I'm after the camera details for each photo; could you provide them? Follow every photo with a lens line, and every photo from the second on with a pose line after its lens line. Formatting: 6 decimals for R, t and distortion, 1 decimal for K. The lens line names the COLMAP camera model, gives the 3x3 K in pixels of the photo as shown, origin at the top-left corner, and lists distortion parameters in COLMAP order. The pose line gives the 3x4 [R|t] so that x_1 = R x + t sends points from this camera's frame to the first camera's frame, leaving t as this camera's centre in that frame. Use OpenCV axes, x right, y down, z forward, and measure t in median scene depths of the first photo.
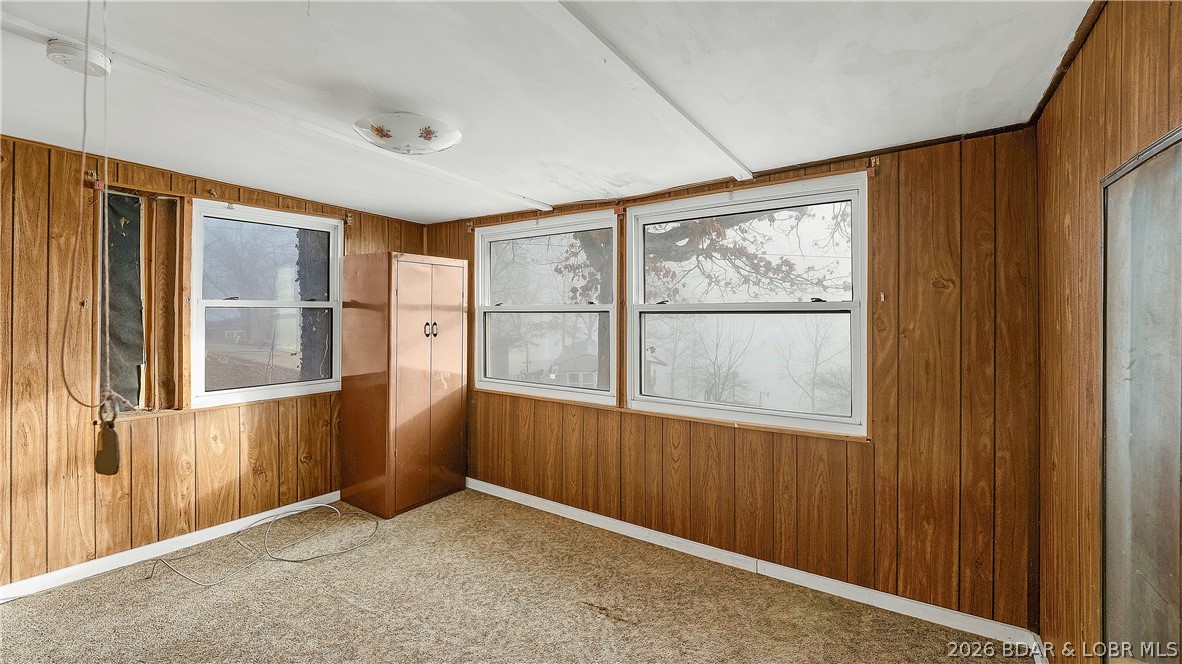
lens RADIAL K [[496.9, 0, 591.3], [0, 496.9, 321.4], [0, 0, 1]] dist [-0.011361, 0.001030]
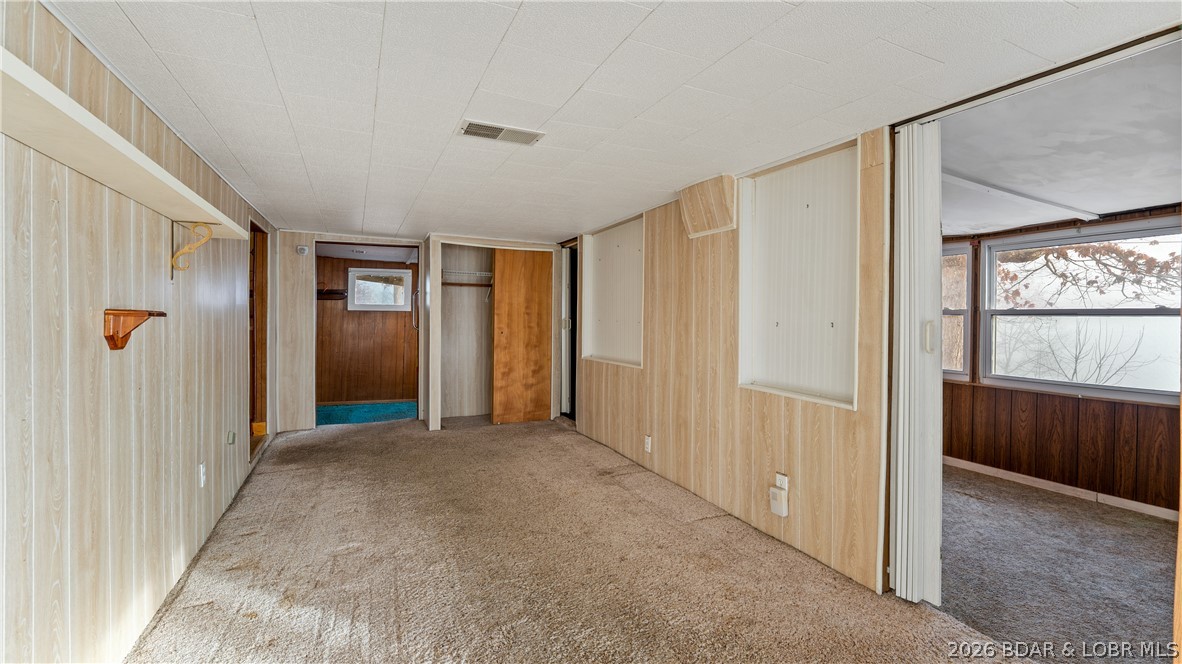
lens RADIAL K [[496.9, 0, 592.7], [0, 496.9, 328.7], [0, 0, 1]] dist [-0.011361, 0.001030]
pose [[0.861708, 0.014439, -0.507199, -0.166674], [-0.010228, 0.999886, 0.011088, 0.015318], [0.507302, -0.004367, 0.861758, -0.775712]]
